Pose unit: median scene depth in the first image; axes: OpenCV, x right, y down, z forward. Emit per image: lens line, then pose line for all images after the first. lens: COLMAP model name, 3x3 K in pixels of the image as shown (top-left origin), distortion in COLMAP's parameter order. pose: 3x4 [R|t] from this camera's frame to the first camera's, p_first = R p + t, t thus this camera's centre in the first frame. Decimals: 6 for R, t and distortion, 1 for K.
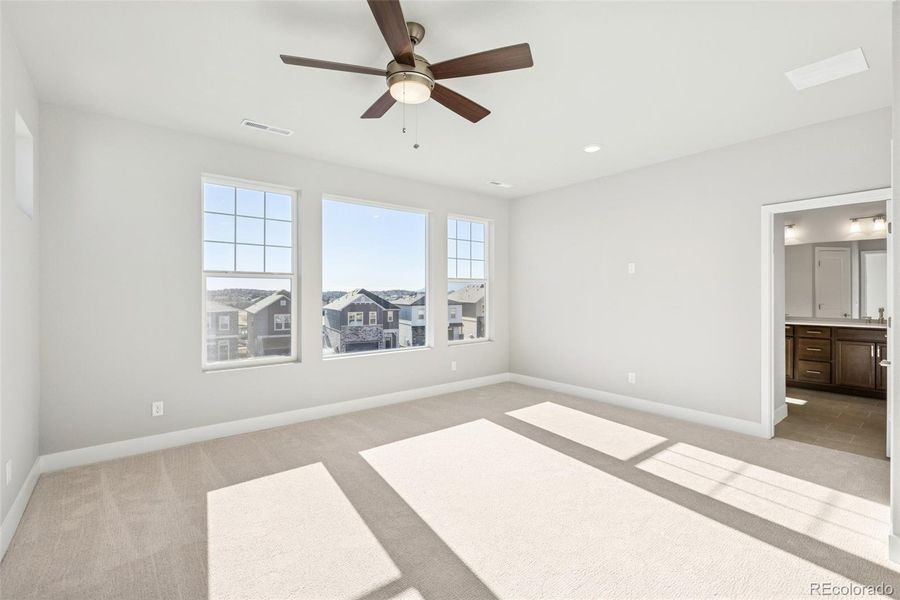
lens RADIAL K [[406.2, 0, 436.1], [0, 406.2, 299.6], [0, 0, 1]] dist [-0.000400, -0.000672]
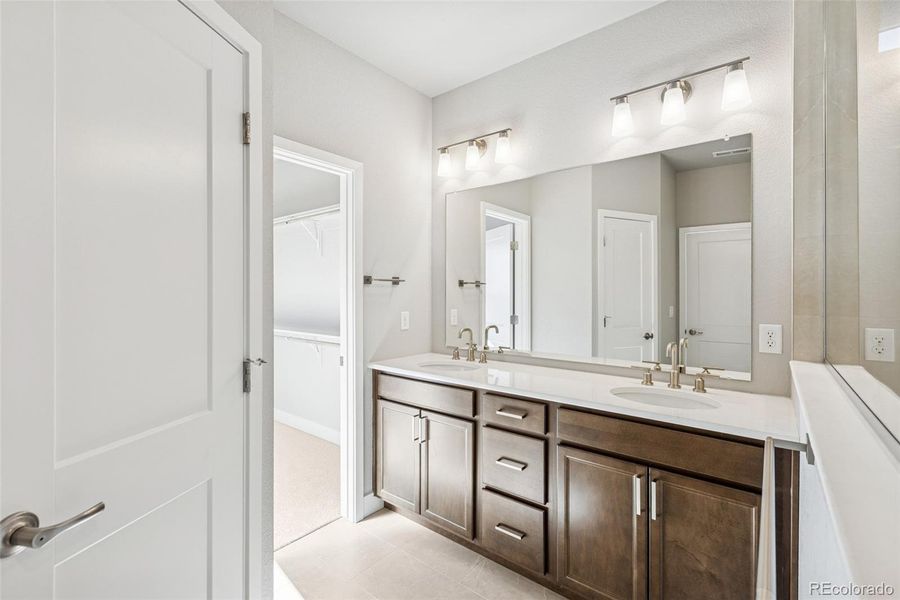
lens RADIAL K [[406.2, 0, 450.2], [0, 406.2, 301.0], [0, 0, 1]] dist [-0.000400, -0.000672]
pose [[0.974267, -0.001060, 0.225394, 0.805201], [0.004961, 0.999847, -0.016744, -0.006179], [-0.225342, 0.017432, 0.974124, 0.681307]]
